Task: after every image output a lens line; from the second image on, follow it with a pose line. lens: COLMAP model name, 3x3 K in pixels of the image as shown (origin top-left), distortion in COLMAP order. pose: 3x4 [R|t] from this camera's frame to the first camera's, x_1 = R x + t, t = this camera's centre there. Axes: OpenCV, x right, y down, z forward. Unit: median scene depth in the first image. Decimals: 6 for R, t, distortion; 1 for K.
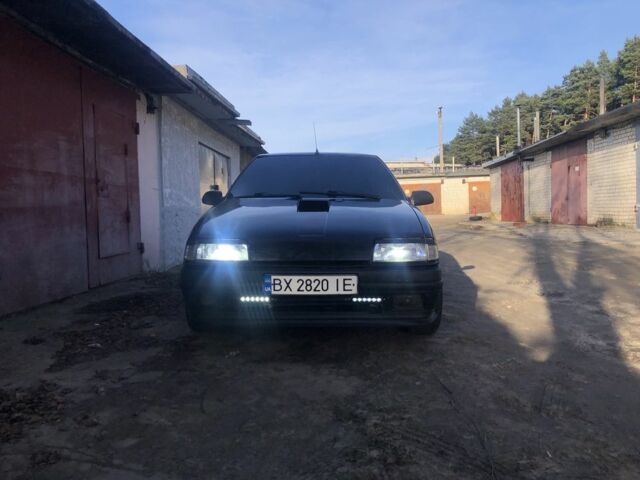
lens RADIAL K [[522.6, 0, 319.5], [0, 522.6, 229.2], [0, 0, 1]] dist [0.024483, -0.021526]
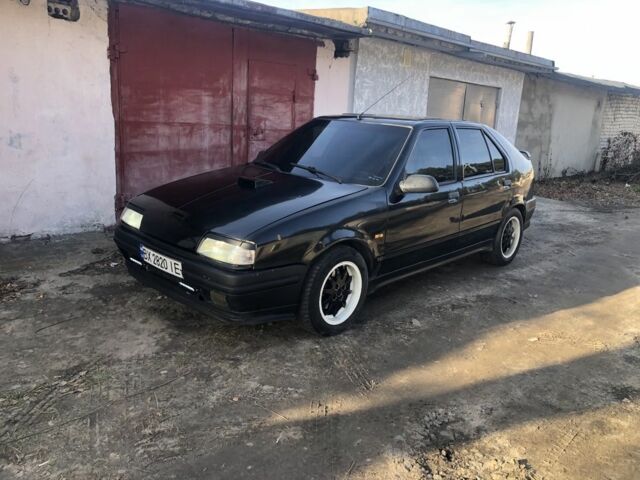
lens RADIAL K [[522.6, 0, 321.3], [0, 522.6, 232.1], [0, 0, 1]] dist [0.024483, -0.021526]
pose [[0.732411, 0.201760, -0.650282, 0.954590], [-0.084160, 0.974589, 0.207592, -0.218710], [0.675641, -0.097315, 0.730780, 0.391691]]
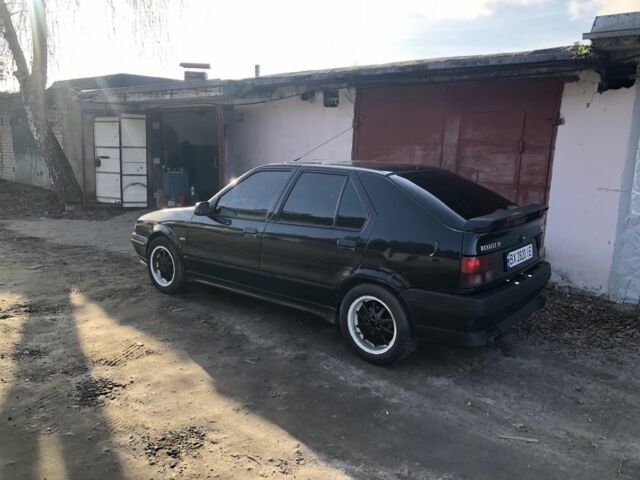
lens RADIAL K [[522.6, 0, 310.5], [0, 522.6, 232.3], [0, 0, 1]] dist [0.024483, -0.021526]
pose [[-0.644908, 0.120446, -0.754710, 1.295778], [-0.045381, 0.979726, 0.195136, -0.345682], [0.762912, 0.160095, -0.626367, 2.757593]]
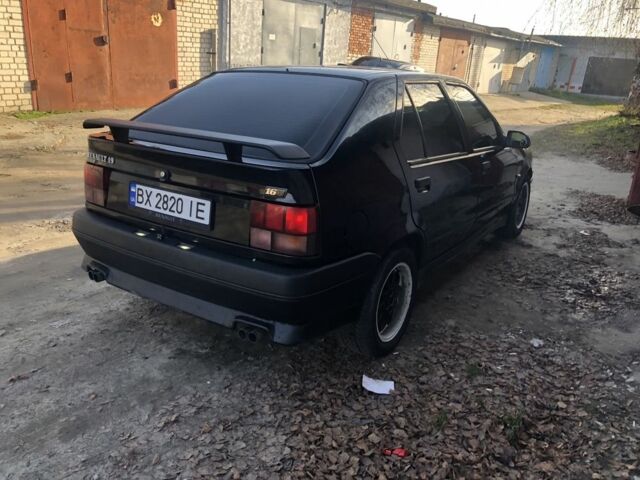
lens RADIAL K [[522.6, 0, 318.7], [0, 522.6, 240.4], [0, 0, 1]] dist [0.024483, -0.021526]
pose [[-0.836188, -0.203672, 0.509223, -0.605865], [-0.020510, 0.939451, 0.342069, -0.288015], [-0.548060, 0.275590, -0.789735, 2.871502]]
